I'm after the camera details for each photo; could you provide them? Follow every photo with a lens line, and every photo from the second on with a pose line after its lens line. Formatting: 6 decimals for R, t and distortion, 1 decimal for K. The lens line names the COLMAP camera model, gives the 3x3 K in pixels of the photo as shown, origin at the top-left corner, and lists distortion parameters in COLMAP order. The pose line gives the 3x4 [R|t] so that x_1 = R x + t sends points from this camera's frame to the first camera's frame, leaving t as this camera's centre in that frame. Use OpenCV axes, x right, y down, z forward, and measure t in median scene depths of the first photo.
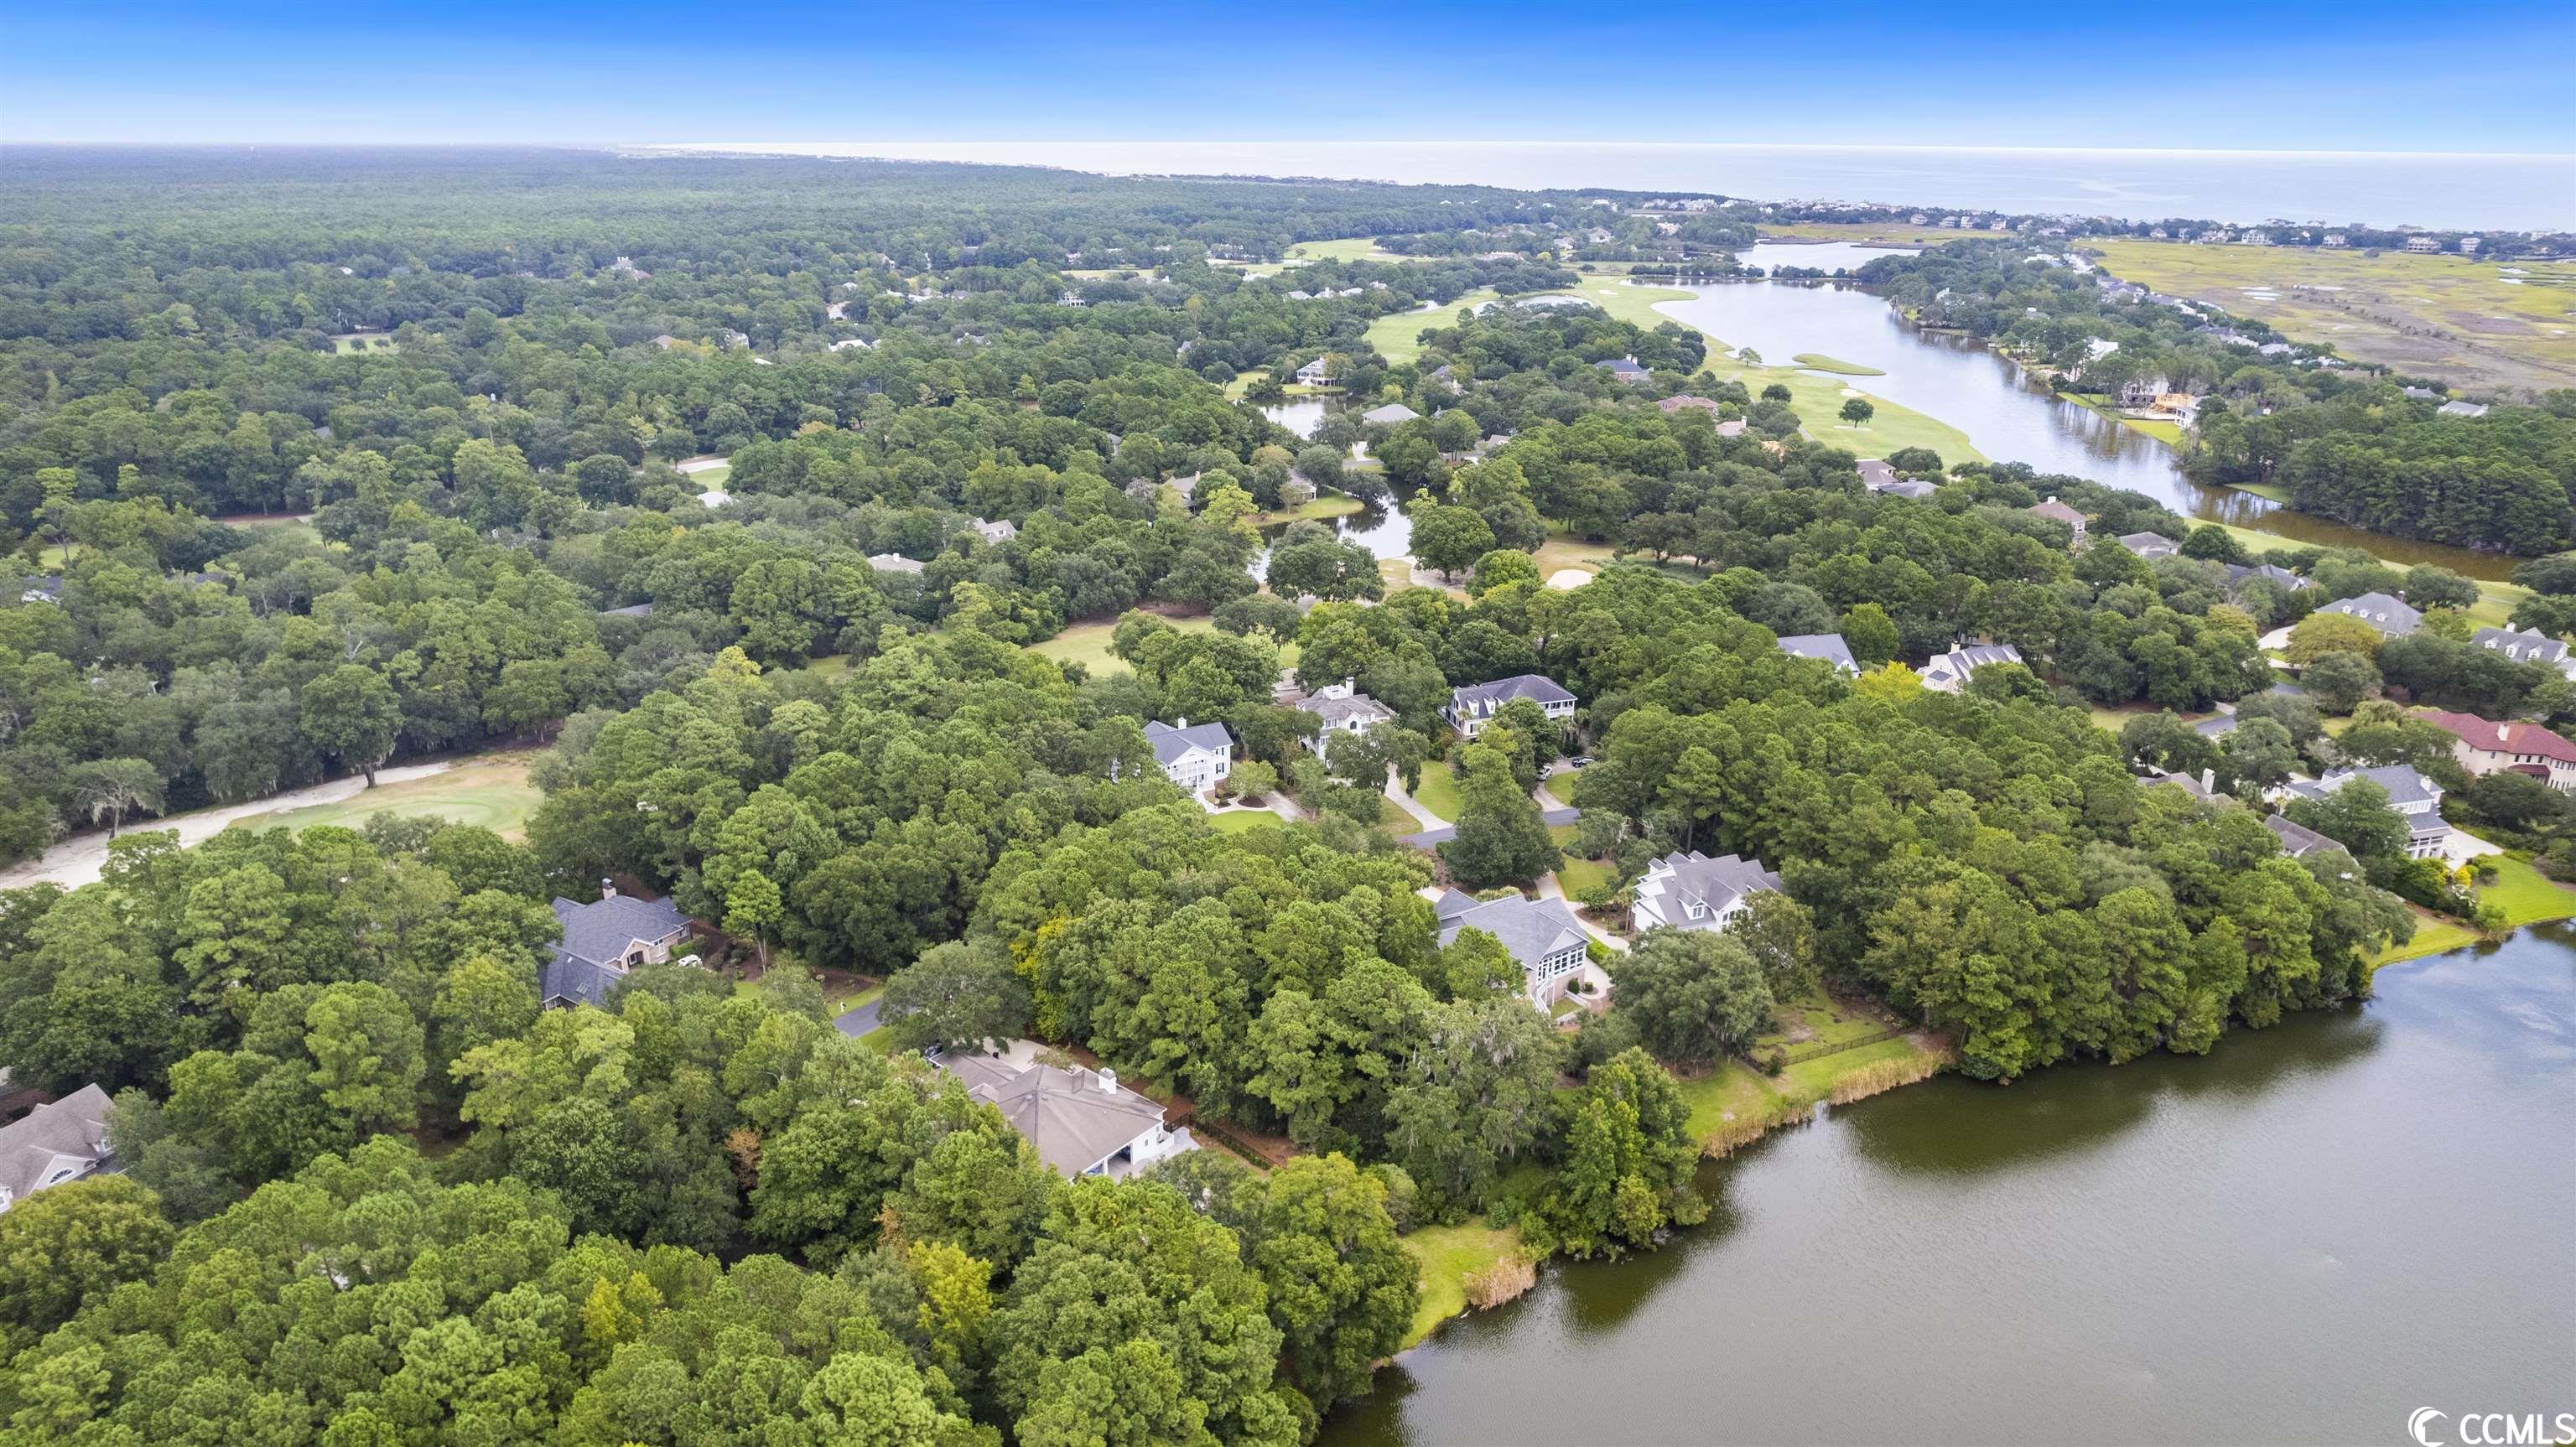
lens RADIAL K [[1638.1, 0, 1288.0], [0, 1638.1, 723.5], [0, 0, 1]] dist [-0.079791, 0.066262]
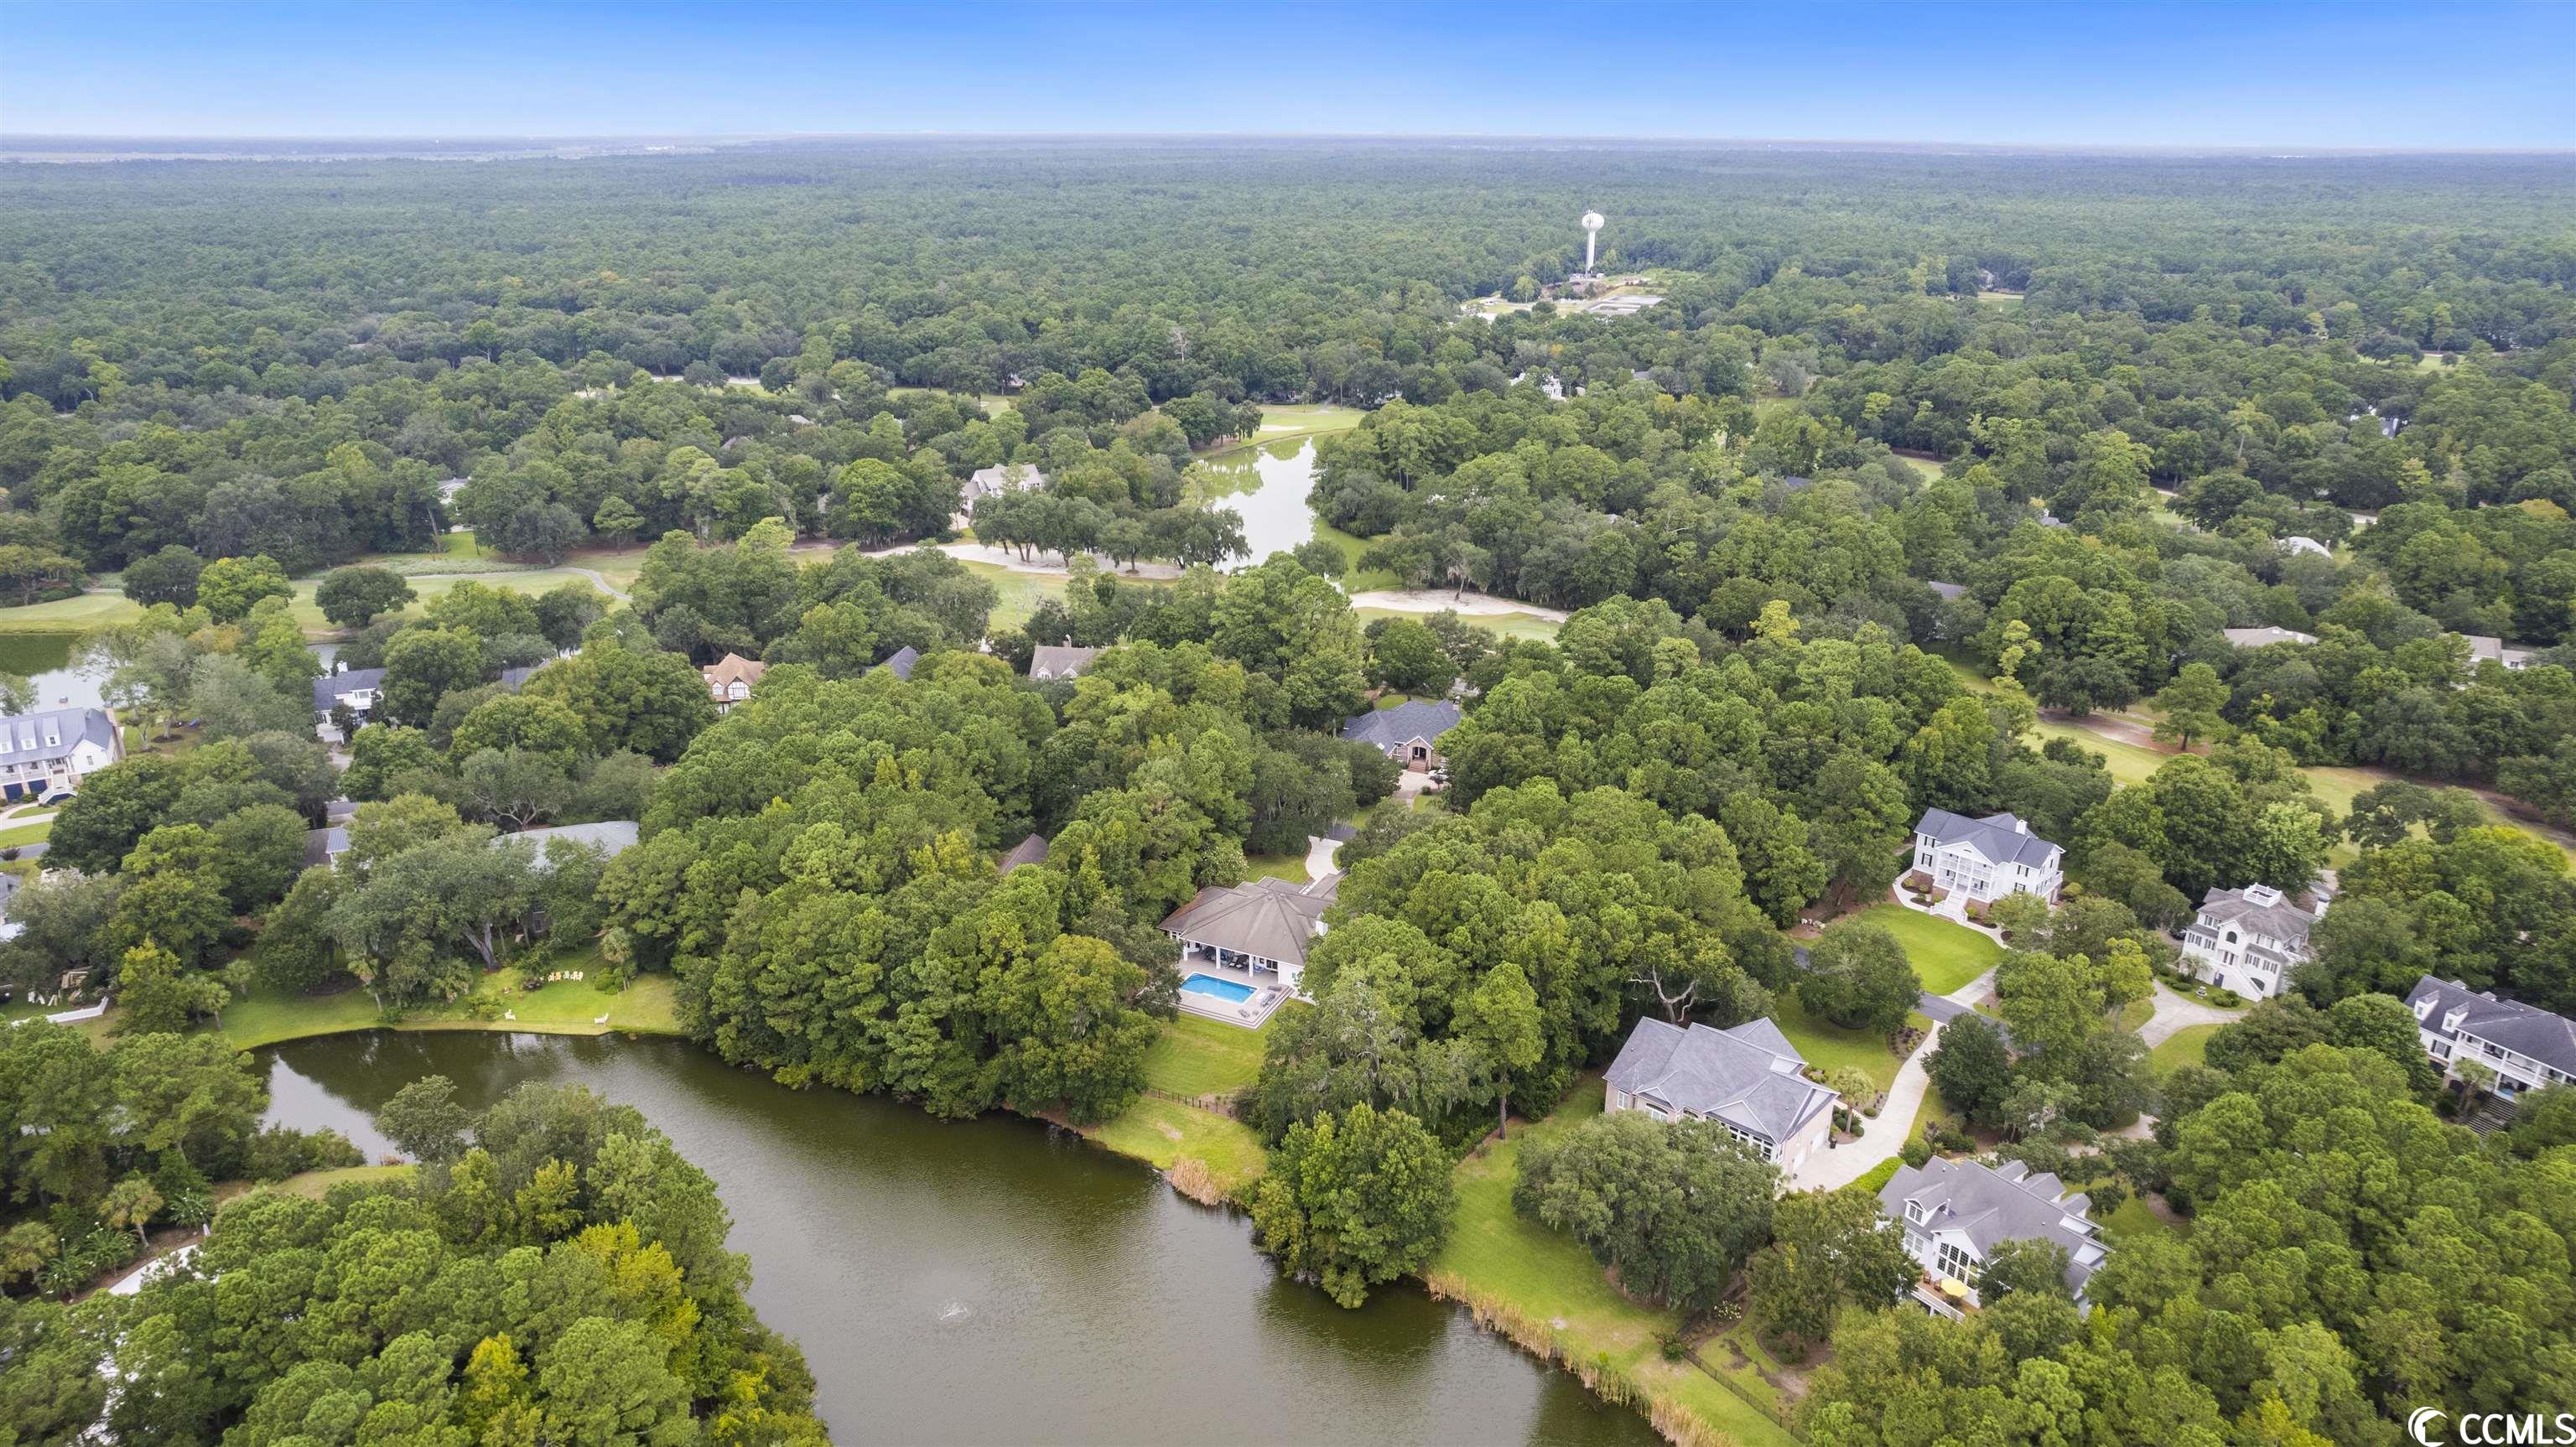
lens RADIAL K [[1638.1, 0, 1288.0], [0, 1638.1, 723.5], [0, 0, 1]] dist [-0.079791, 0.066262]
pose [[0.234718, 0.331978, -0.913618, 0.135147], [-0.335352, 0.909827, 0.244445, -0.028674], [0.912385, 0.249008, 0.324883, 0.081197]]
